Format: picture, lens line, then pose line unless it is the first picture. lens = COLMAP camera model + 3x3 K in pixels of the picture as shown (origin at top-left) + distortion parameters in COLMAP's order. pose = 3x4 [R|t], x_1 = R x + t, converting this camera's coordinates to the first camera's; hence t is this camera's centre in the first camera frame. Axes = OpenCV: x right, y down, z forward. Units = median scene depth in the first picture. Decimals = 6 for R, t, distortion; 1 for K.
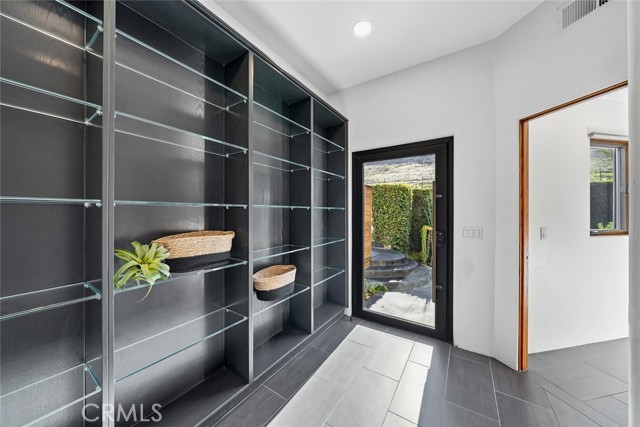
lens RADIAL K [[219.6, 0, 320.0], [0, 219.6, 213.5], [0, 0, 1]] dist [0.000091, 0.000002]
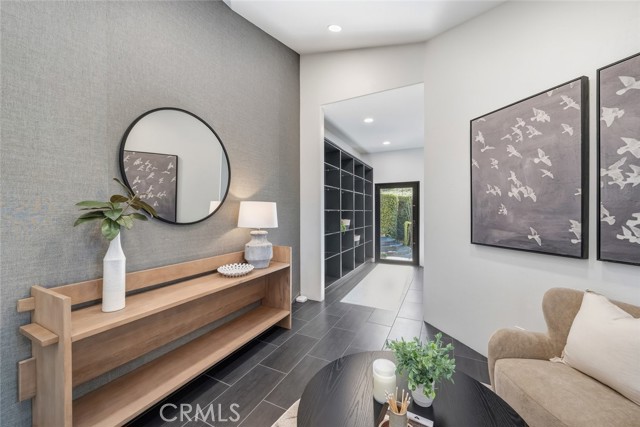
lens RADIAL K [[238.1, 0, 320.7], [0, 238.1, 211.0], [0, 0, 1]] dist [-0.000906, -0.000148]
pose [[0.993467, 0.002240, 0.114094, -0.618044], [-0.001229, 0.999959, -0.008933, 0.001367], [-0.114110, 0.008735, 0.993430, -1.178958]]
